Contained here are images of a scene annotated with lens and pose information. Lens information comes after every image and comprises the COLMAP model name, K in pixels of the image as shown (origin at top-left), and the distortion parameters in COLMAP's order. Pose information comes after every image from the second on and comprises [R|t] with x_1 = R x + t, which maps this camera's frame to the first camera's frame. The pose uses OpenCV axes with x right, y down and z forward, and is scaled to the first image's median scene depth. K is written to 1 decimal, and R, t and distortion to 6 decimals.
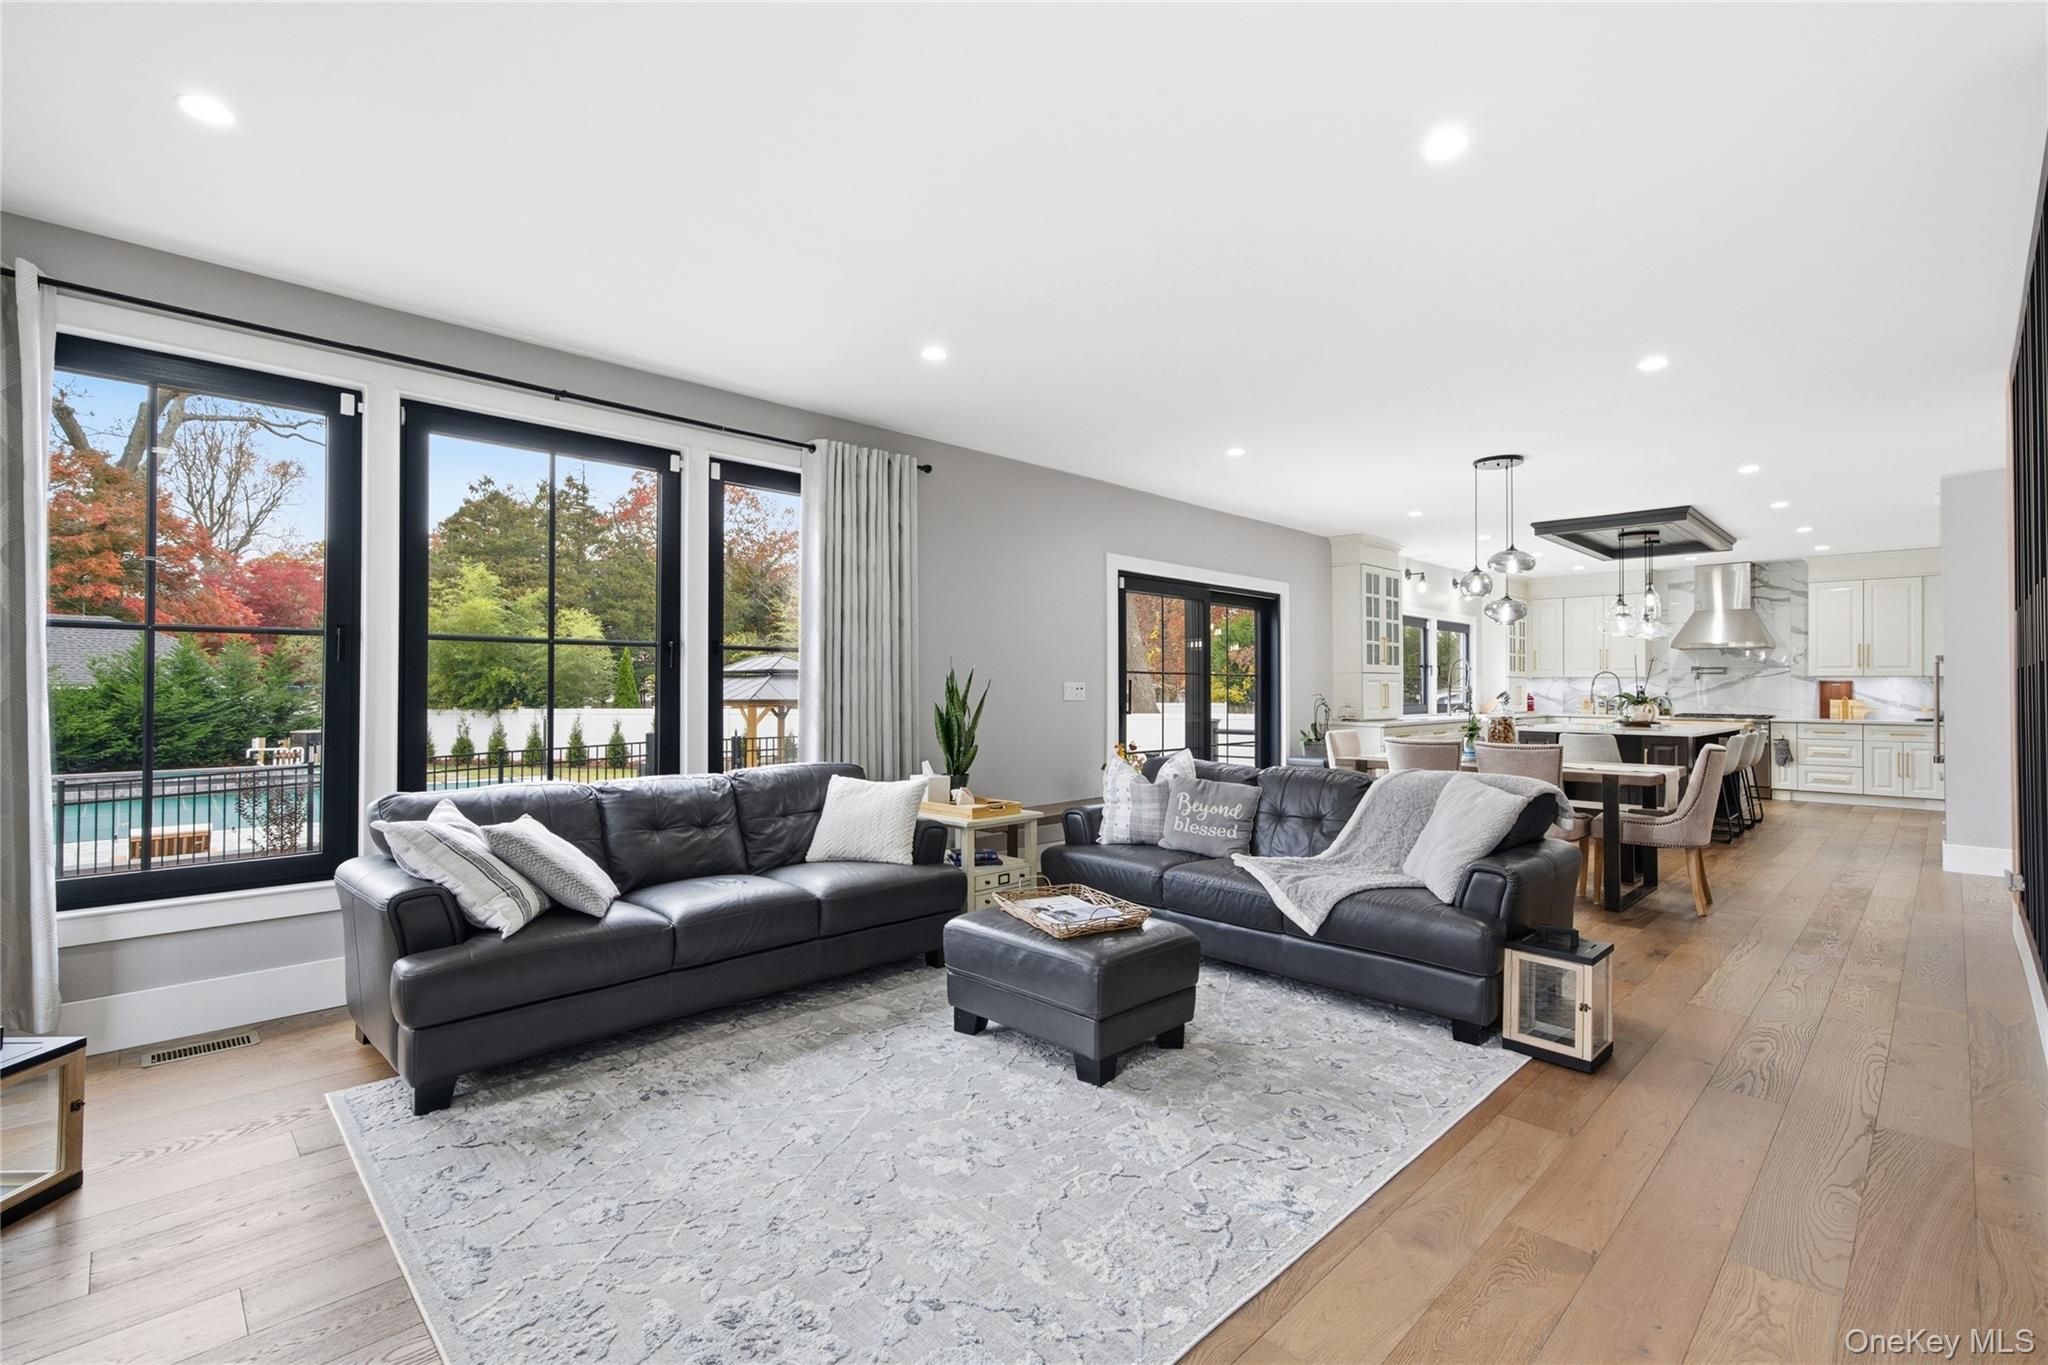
lens RADIAL K [[902.7, 0, 1008.8], [0, 902.7, 684.1], [0, 0, 1]] dist [-0.011573, 0.004394]
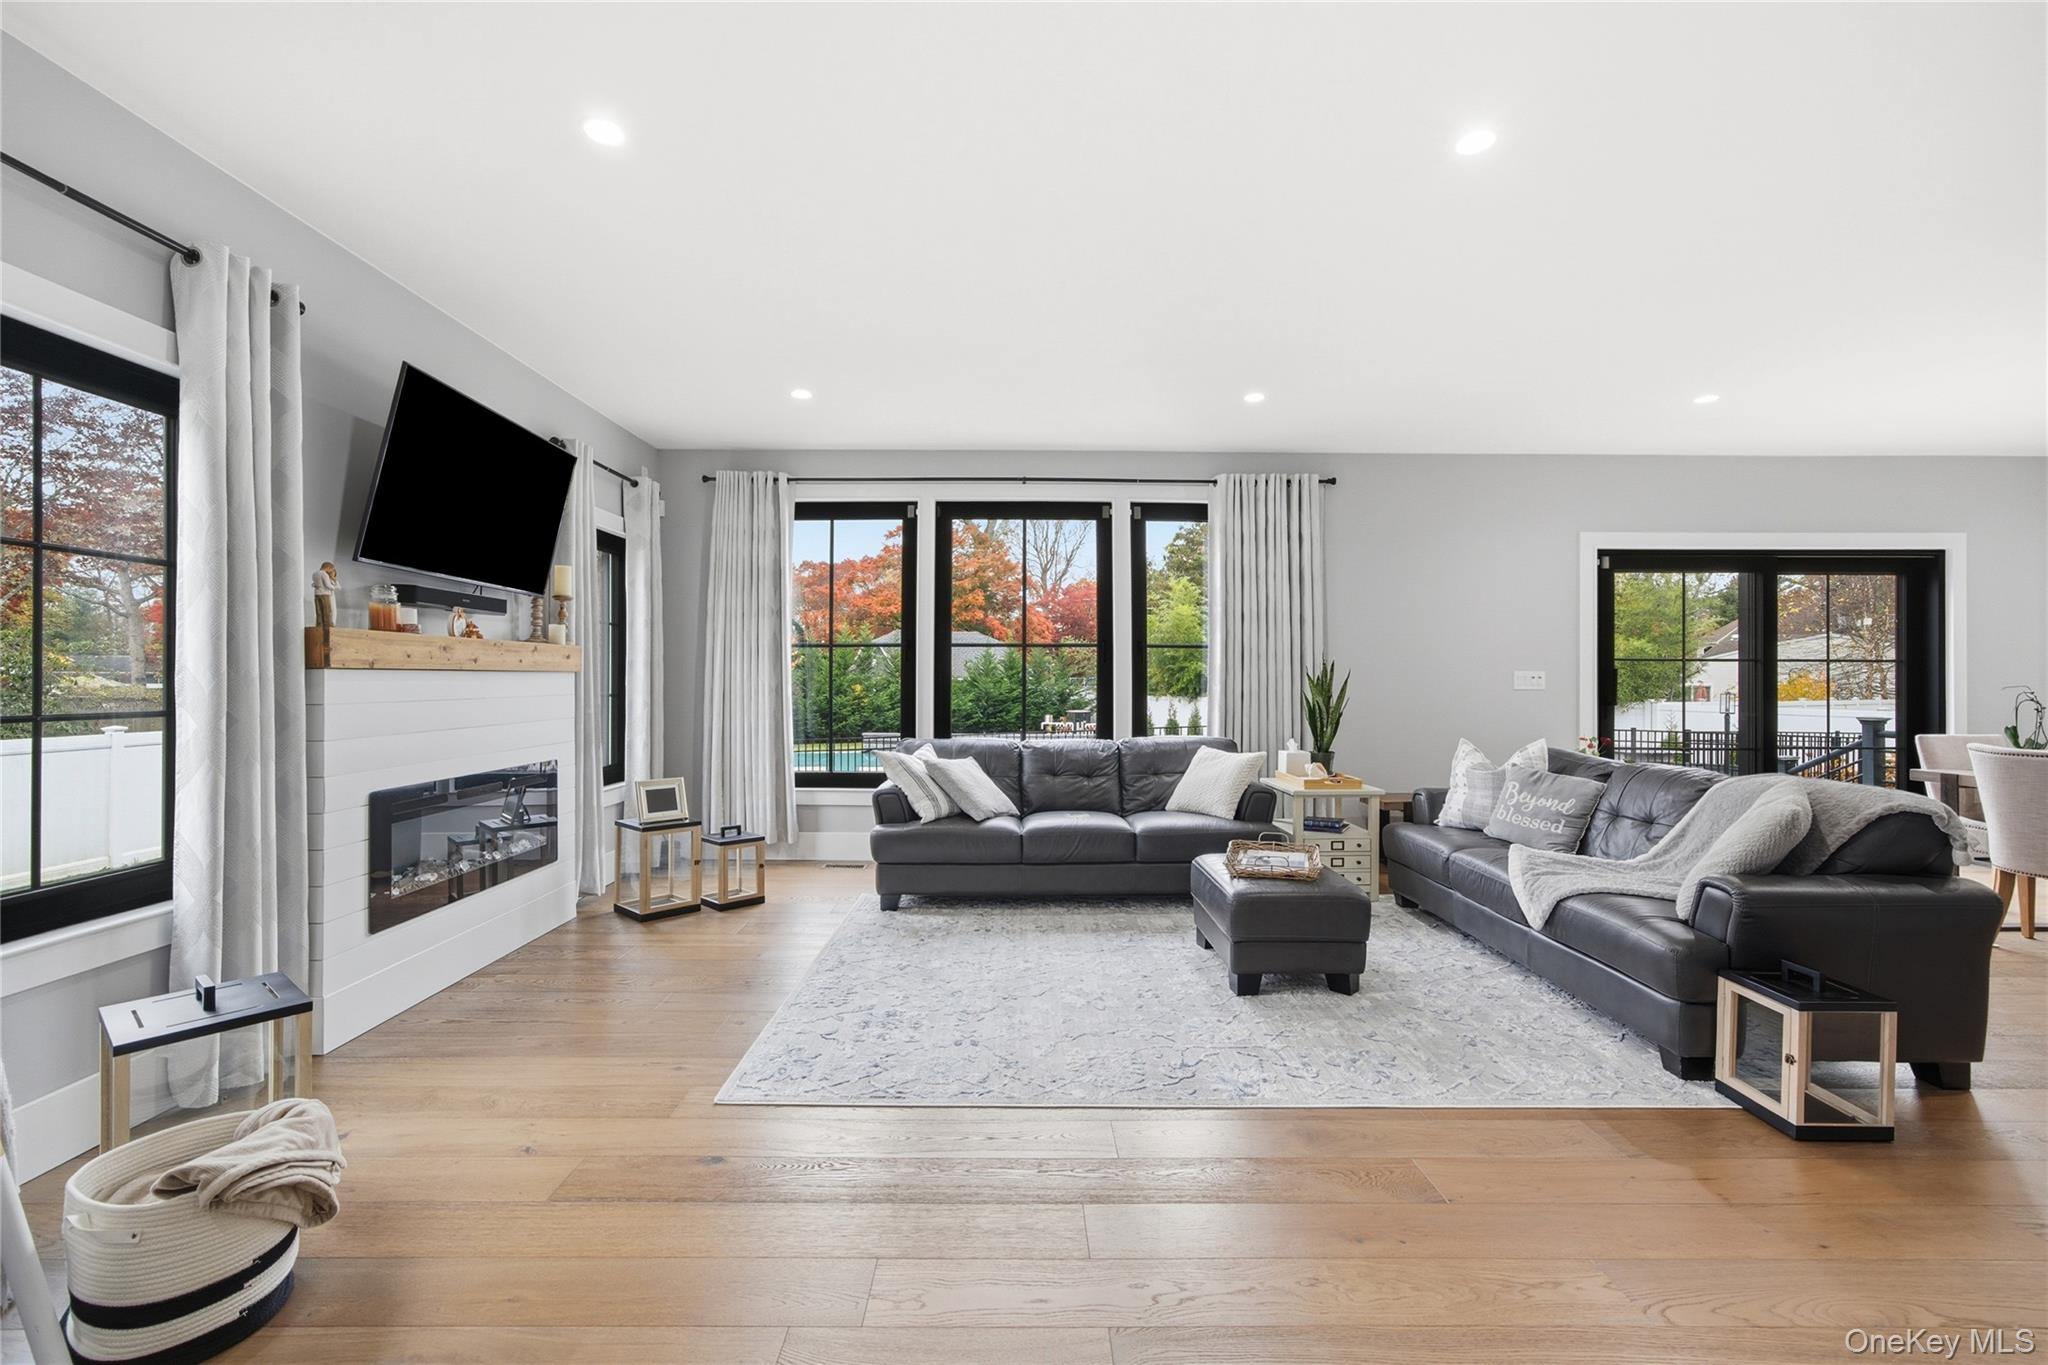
lens RADIAL K [[866.7, 0, 1027.6], [0, 866.7, 671.2], [0, 0, 1]] dist [0.001315, 0.004226]
pose [[0.726720, -0.008397, -0.686882, 0.470556], [0.005420, 0.999964, -0.006490, 0.003202], [0.686912, 0.000993, 0.726740, -0.045783]]
